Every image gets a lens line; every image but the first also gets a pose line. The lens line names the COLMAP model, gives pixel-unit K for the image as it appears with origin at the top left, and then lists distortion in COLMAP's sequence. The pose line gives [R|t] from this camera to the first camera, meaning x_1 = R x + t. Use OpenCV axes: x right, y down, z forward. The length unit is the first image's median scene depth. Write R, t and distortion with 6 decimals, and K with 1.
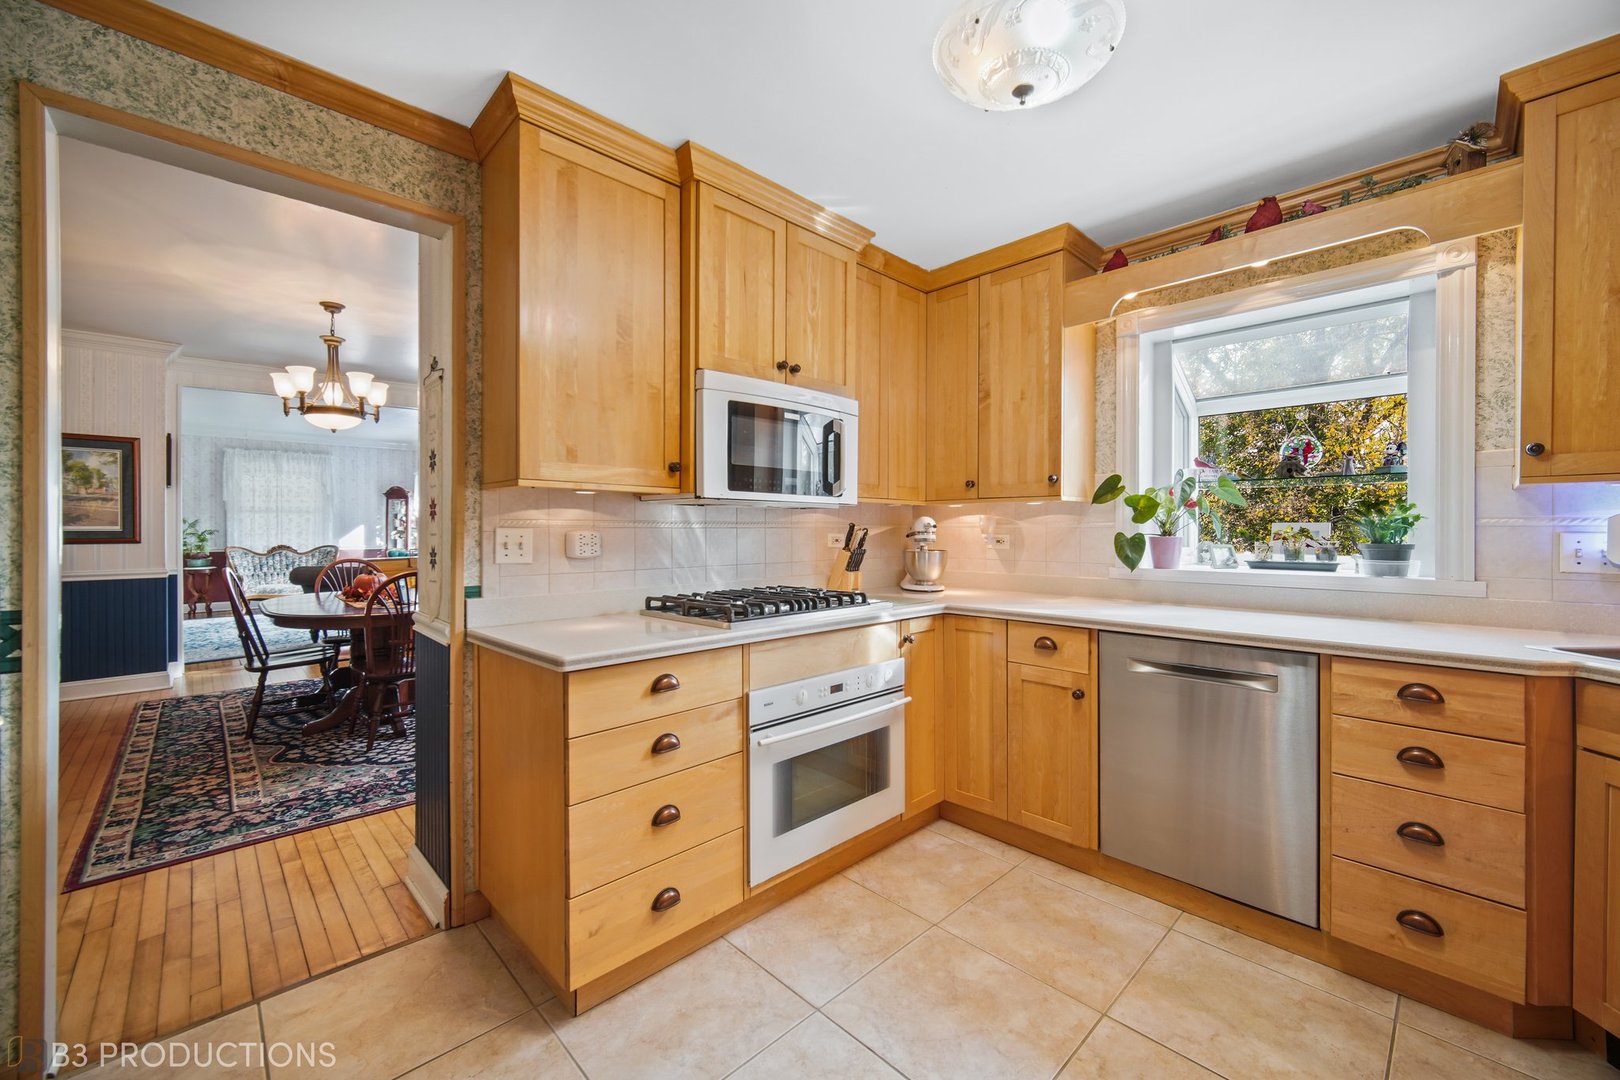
lens RADIAL K [[648.0, 0, 812.9], [0, 648.0, 534.2], [0, 0, 1]] dist [-0.001250, 0.000316]
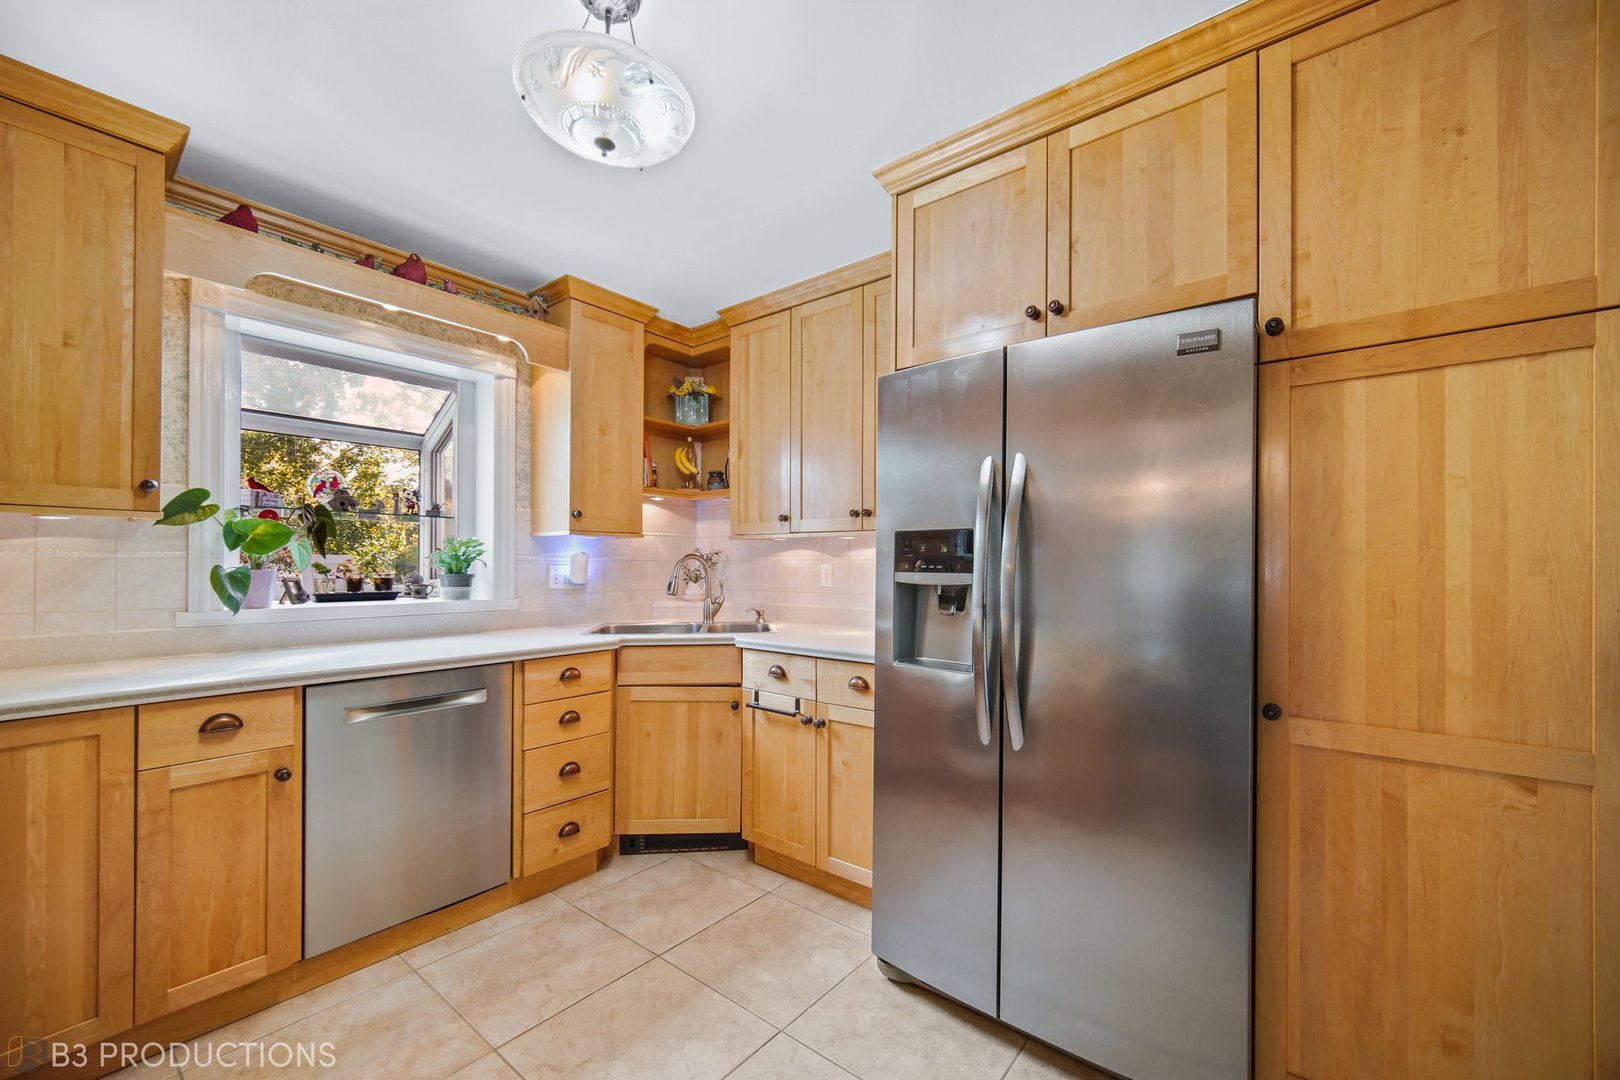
lens RADIAL K [[648.0, 0, 814.4], [0, 648.0, 562.4], [0, 0, 1]] dist [-0.001250, 0.000316]
pose [[-0.125340, 0.000296, 0.992114, -0.378381], [0.001635, 0.999999, -0.000092, -0.005085], [-0.992112, 0.001611, -0.125341, 0.399072]]
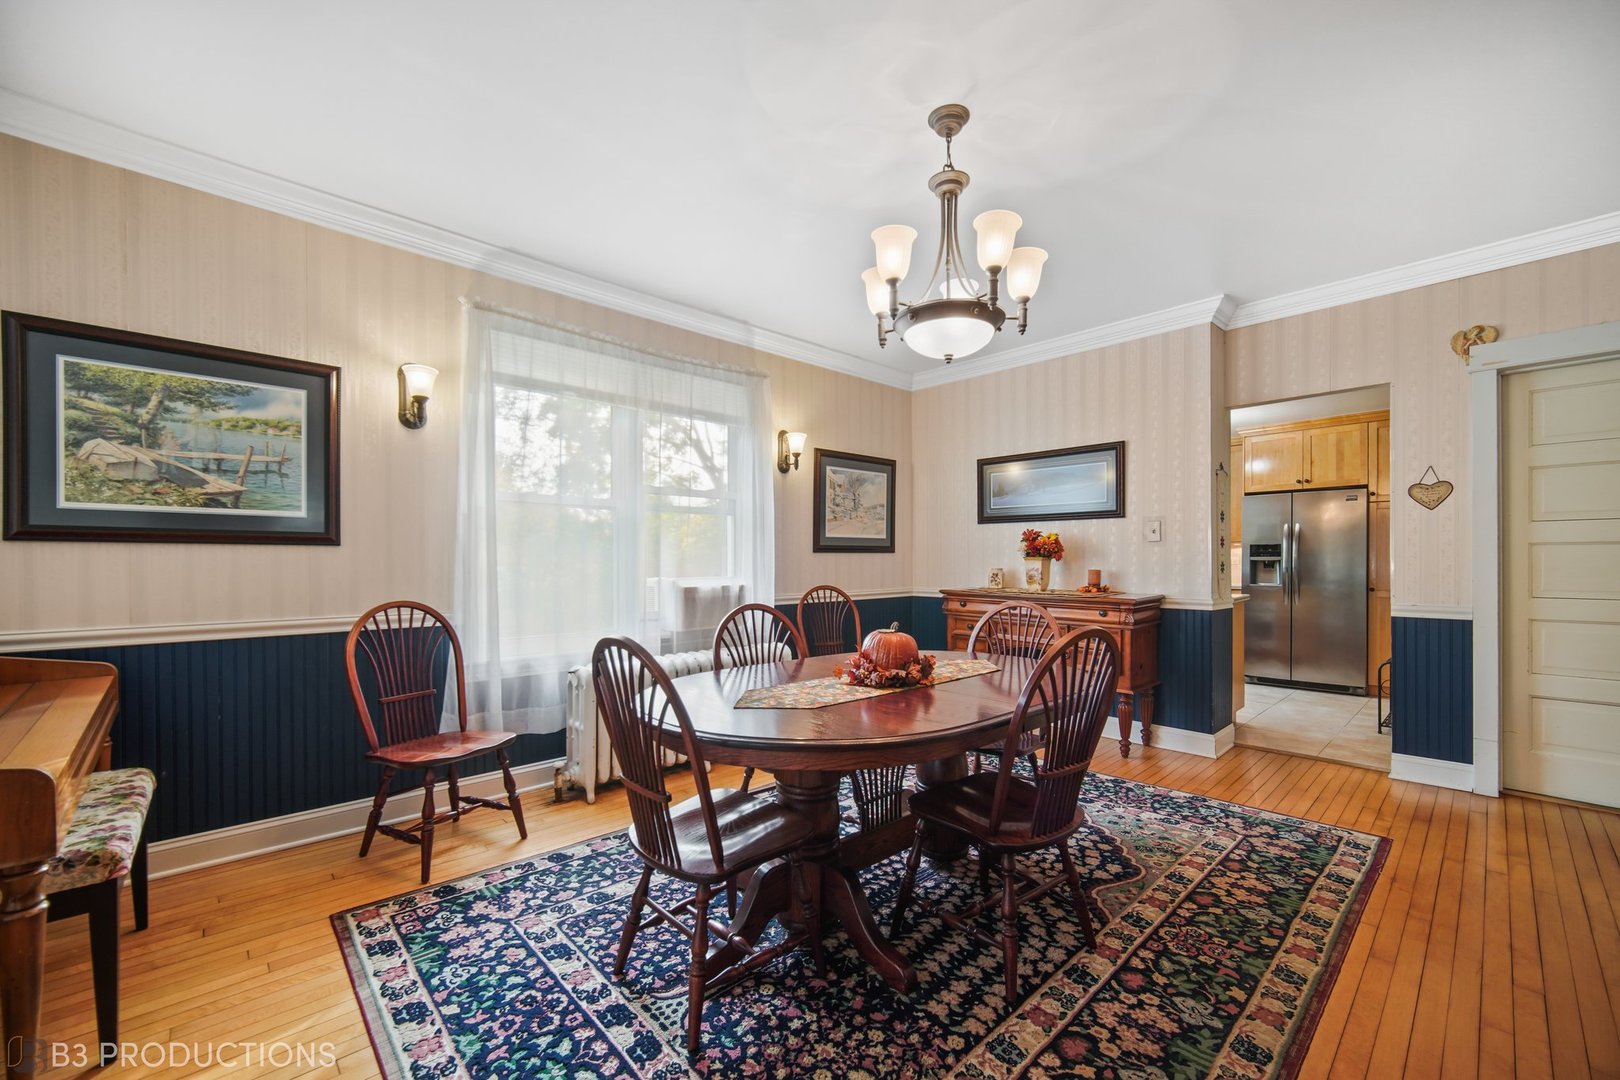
lens RADIAL K [[648.0, 0, 834.5], [0, 648.0, 559.2], [0, 0, 1]] dist [-0.001250, 0.000316]
pose [[-0.013644, 0.001382, 0.999906, -2.190273], [0.005538, 0.999984, -0.001307, 0.010051], [-0.999892, 0.005519, -0.013651, 1.912961]]
